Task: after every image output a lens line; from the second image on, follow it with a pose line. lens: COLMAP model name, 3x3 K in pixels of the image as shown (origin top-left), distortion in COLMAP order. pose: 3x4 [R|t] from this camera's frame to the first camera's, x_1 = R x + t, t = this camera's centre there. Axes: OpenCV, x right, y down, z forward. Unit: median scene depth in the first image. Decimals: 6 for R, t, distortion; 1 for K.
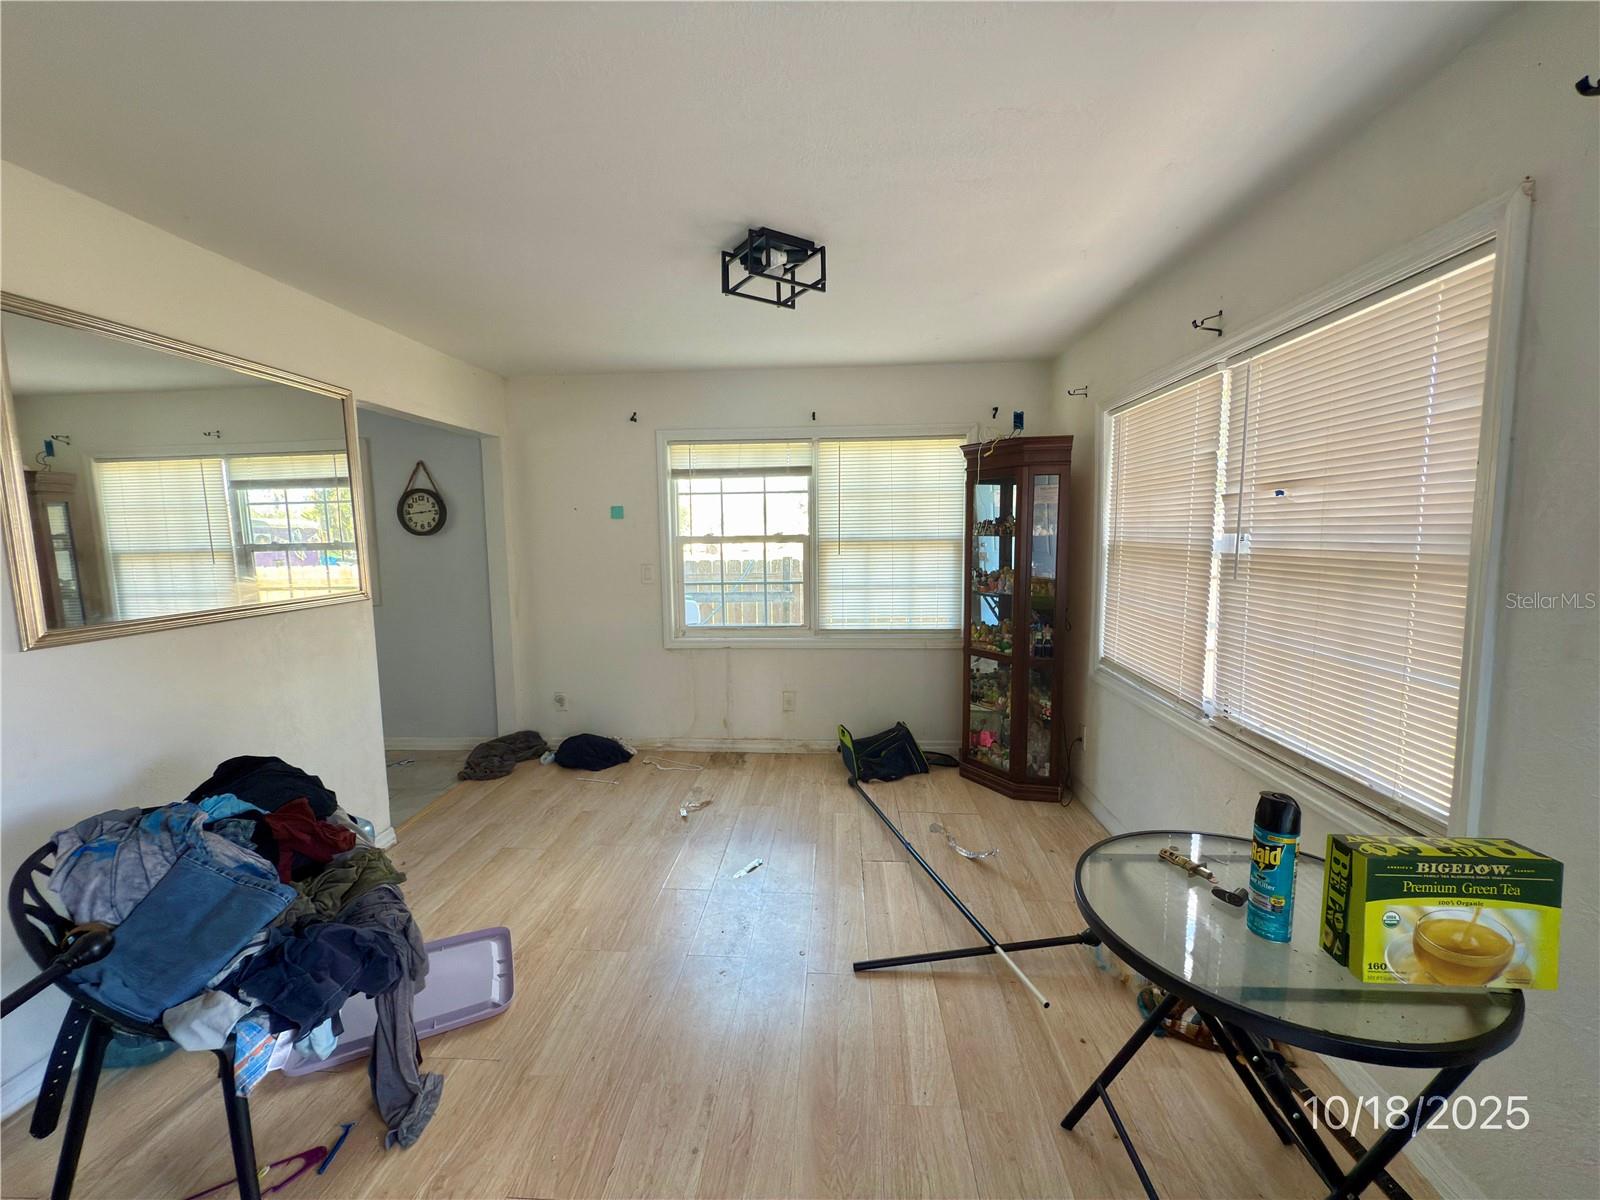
lens RADIAL K [[637.1, 0, 800.0], [0, 637.1, 600.0], [0, 0, 1]] dist [0.001736, 0.000223]
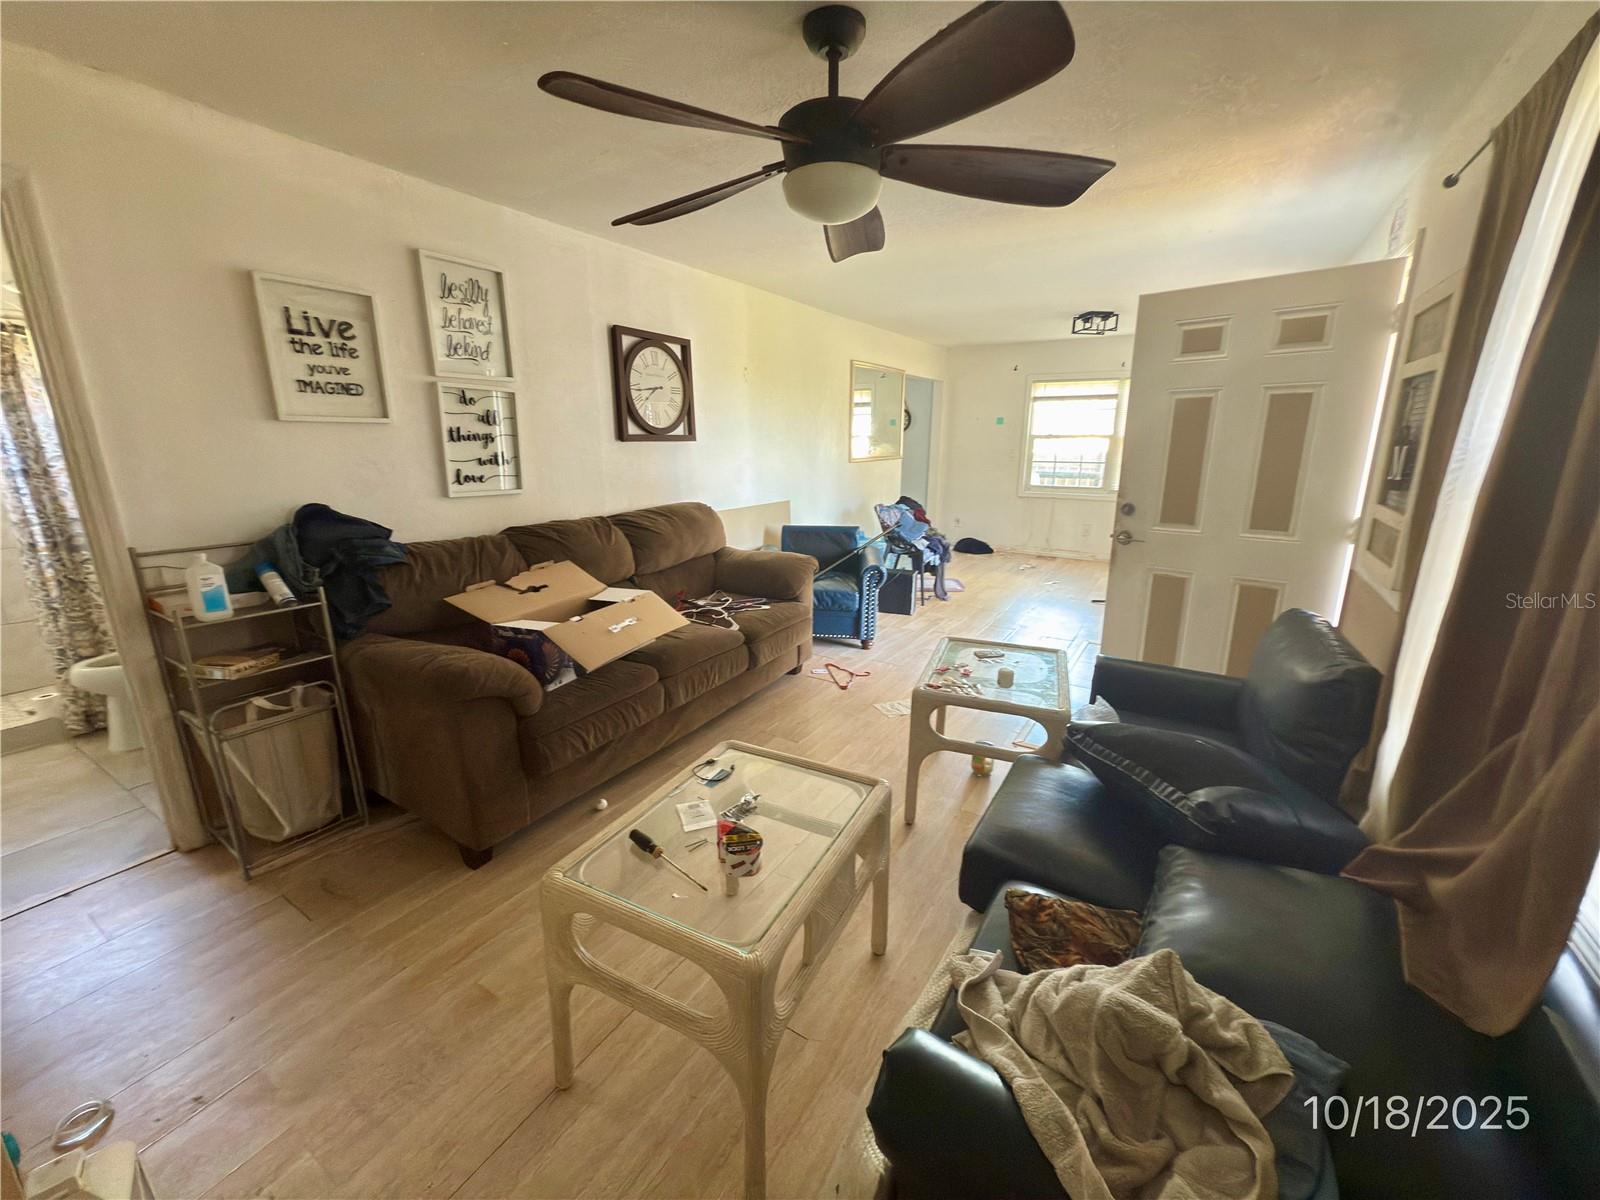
lens RADIAL K [[637.1, 0, 800.0], [0, 637.1, 600.0], [0, 0, 1]] dist [0.001736, 0.000223]
pose [[0.880978, 0.132898, -0.454110, 0.116151], [-0.066171, 0.984918, 0.159871, 0.119939], [0.468507, -0.110794, 0.876485, -0.980581]]
